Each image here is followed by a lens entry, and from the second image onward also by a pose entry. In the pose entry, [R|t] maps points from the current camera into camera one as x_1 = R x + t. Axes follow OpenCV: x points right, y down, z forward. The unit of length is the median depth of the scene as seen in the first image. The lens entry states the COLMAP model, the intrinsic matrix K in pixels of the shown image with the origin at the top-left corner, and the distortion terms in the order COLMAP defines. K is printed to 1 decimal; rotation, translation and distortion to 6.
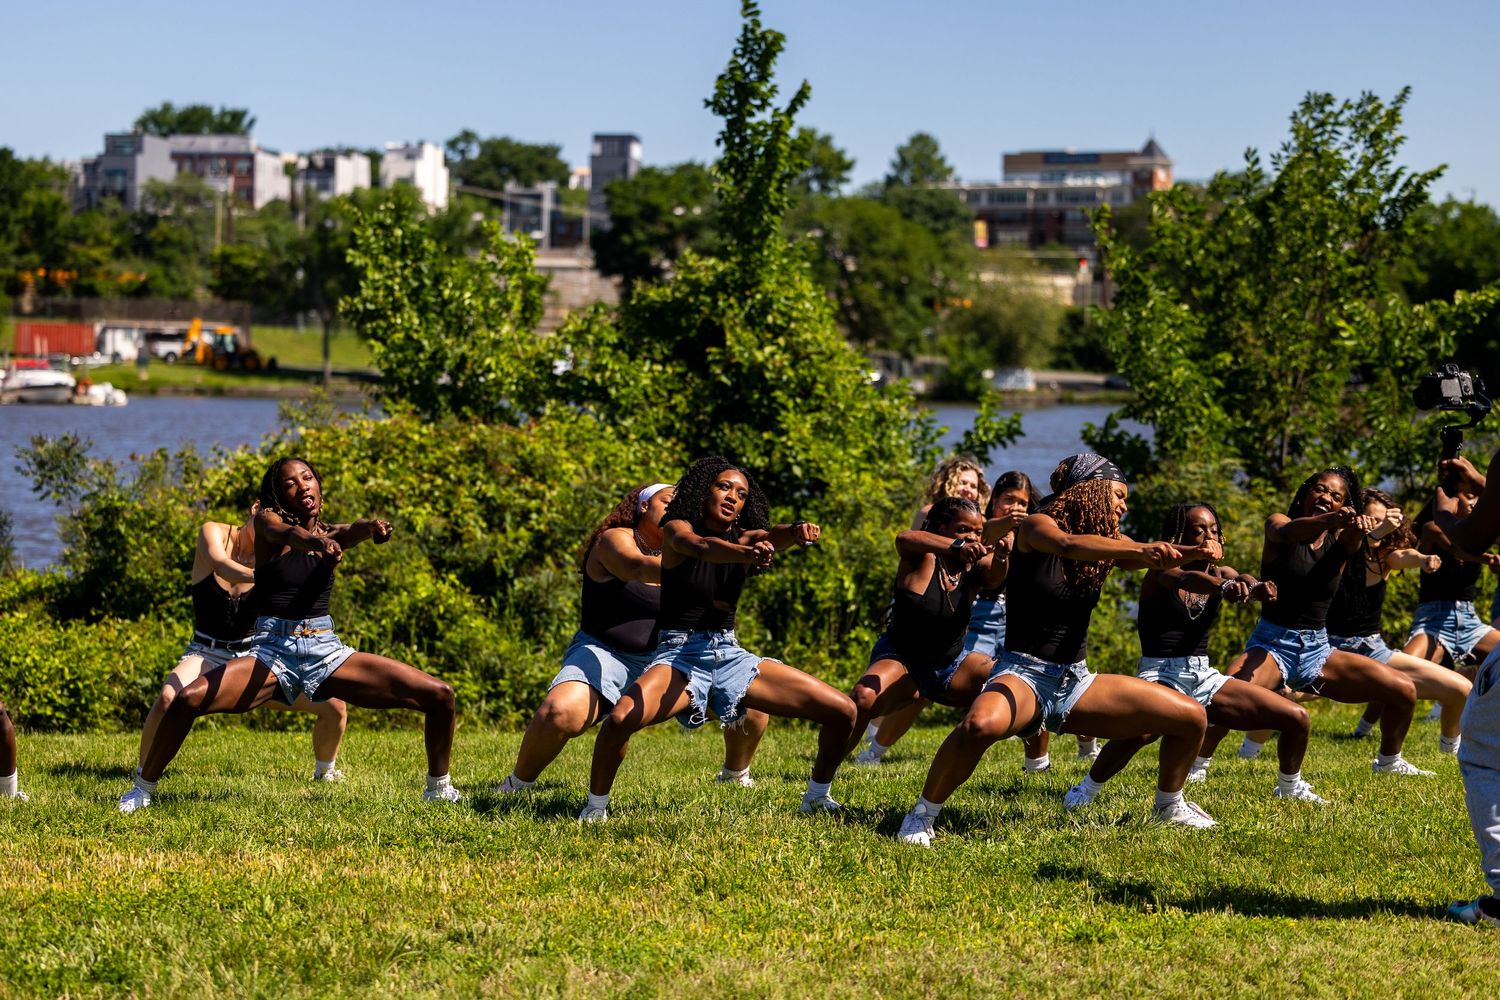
lens RADIAL K [[3684.2, 0, 707.8], [0, 3684.2, 353.7], [0, 0, 1]] dist [-0.056856, 0.000000]
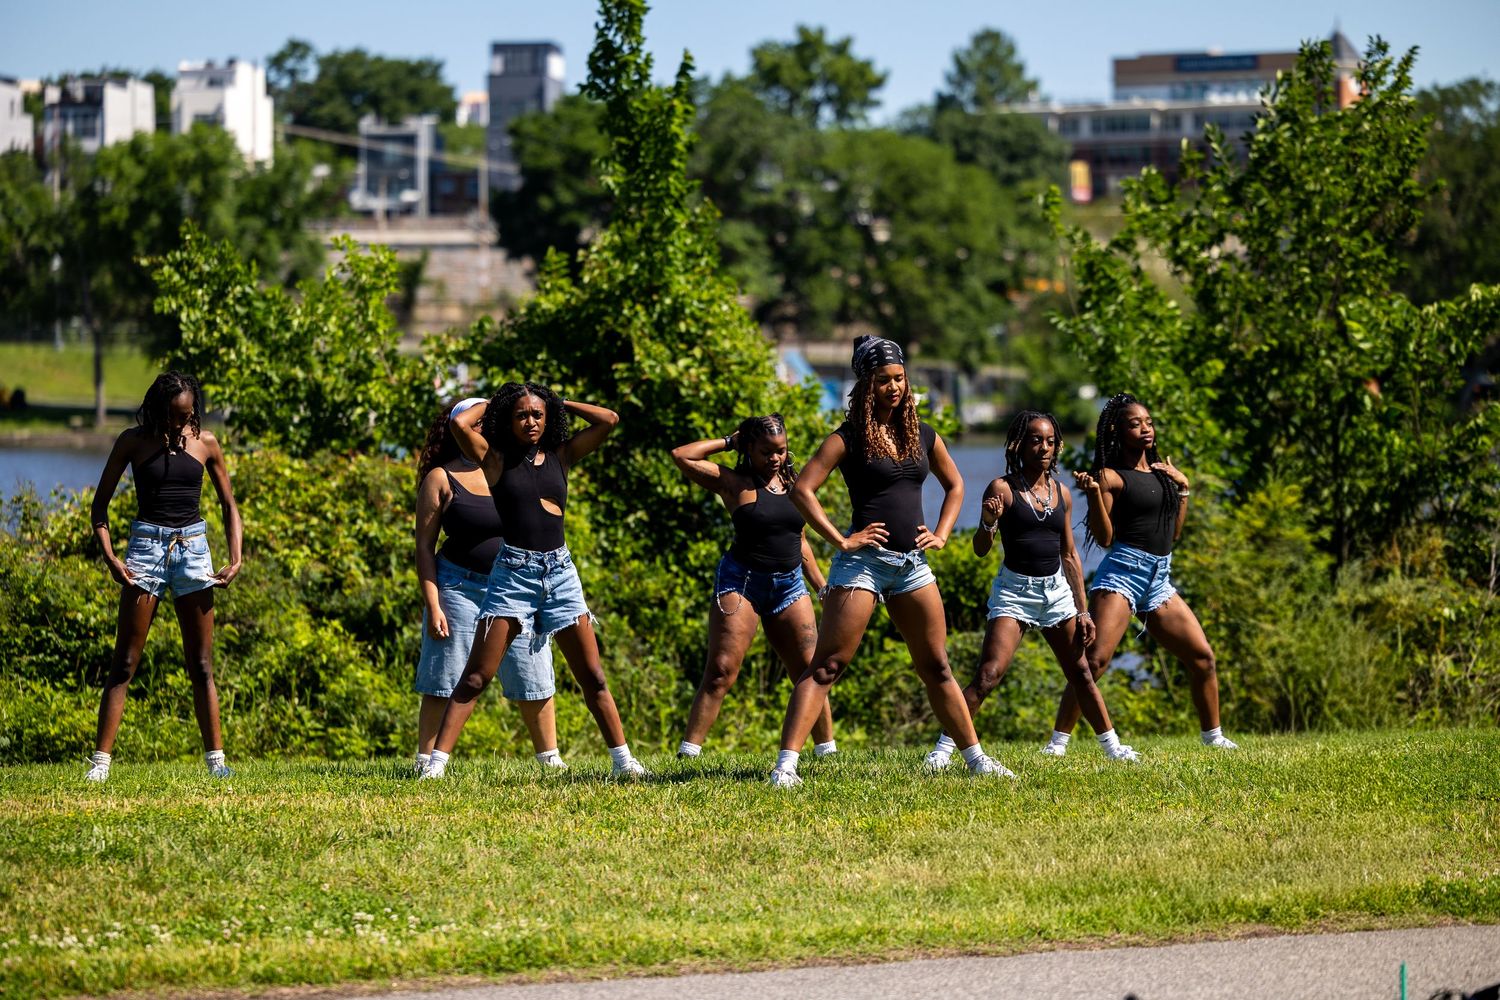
lens RADIAL K [[5532.0, 0, 741.6], [0, 5532.0, 499.9], [0, 0, 1]] dist [-0.053221, 0.000000]
pose [[0.999691, -0.021552, 0.012399, 0.013460], [0.021253, 0.999493, 0.023716, 0.000172], [-0.012903, -0.023445, 0.999642, -0.335725]]
